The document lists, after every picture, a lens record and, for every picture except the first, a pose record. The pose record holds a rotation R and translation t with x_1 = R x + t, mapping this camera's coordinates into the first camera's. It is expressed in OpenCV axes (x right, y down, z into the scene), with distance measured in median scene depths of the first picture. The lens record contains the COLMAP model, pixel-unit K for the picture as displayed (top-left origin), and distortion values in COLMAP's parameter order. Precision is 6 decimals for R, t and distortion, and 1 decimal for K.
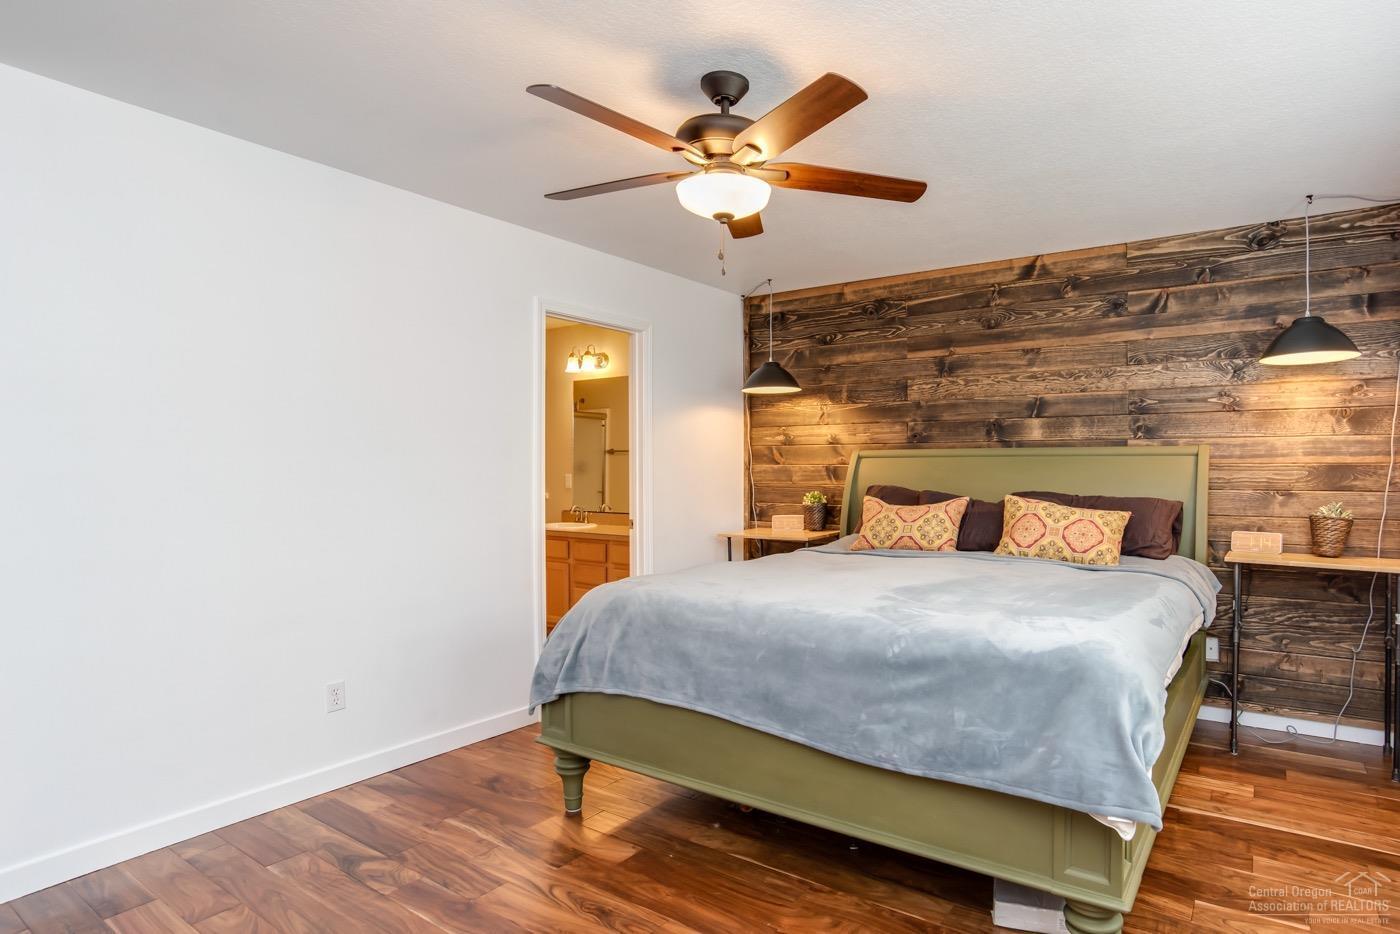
lens RADIAL K [[731.9, 0, 707.2], [0, 731.9, 476.3], [0, 0, 1]] dist [-0.066342, 0.028940]
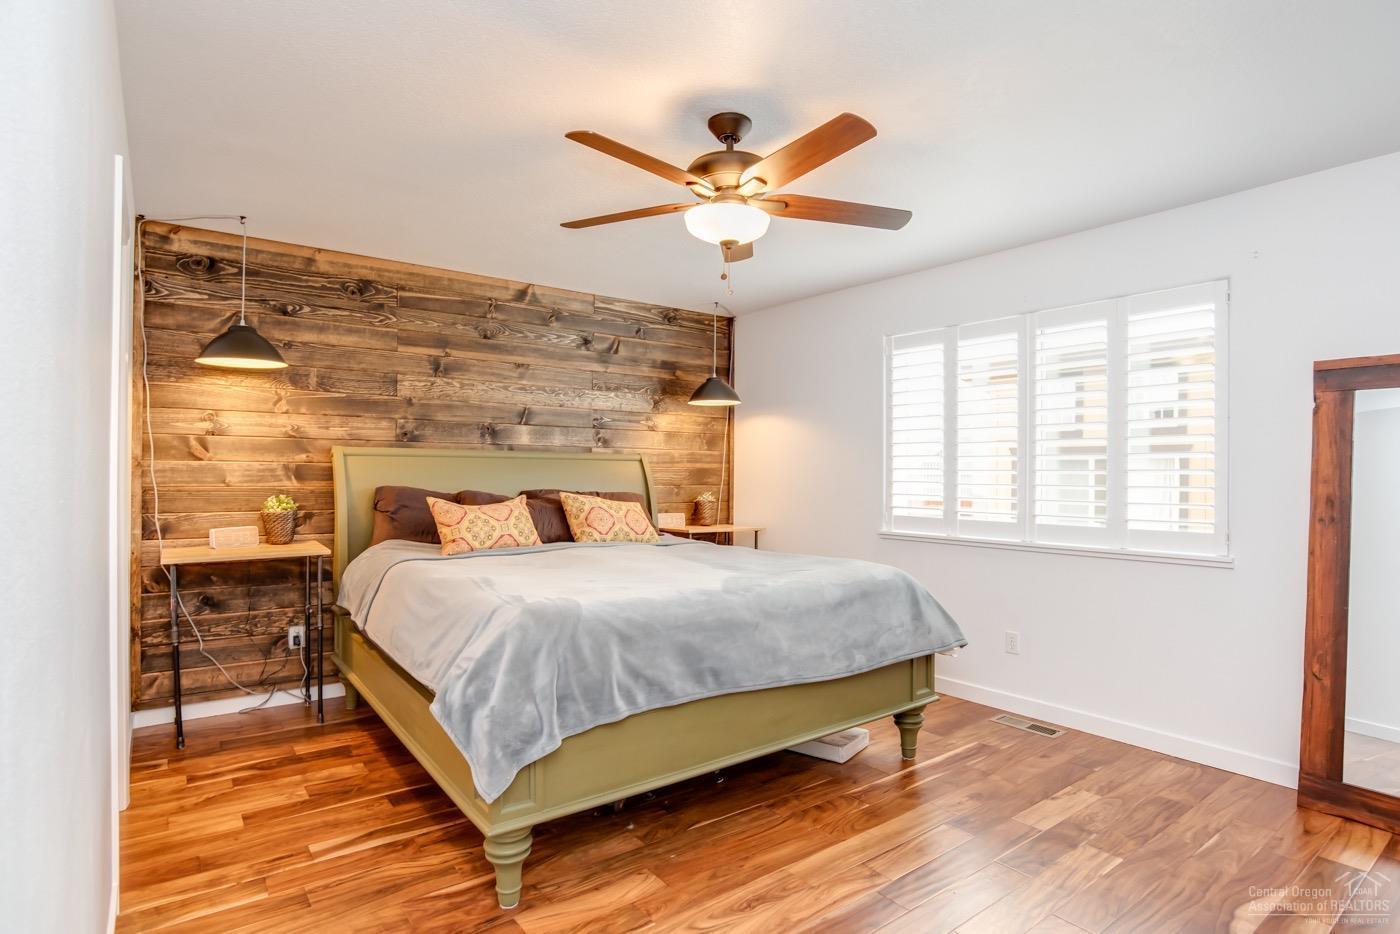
lens RADIAL K [[731.9, 0, 707.2], [0, 731.9, 476.3], [0, 0, 1]] dist [-0.066342, 0.028940]
pose [[0.313564, -0.000855, 0.949567, -0.528494], [0.001249, 0.999999, 0.000488, -0.000032], [-0.949566, 0.001033, 0.313565, 0.352335]]
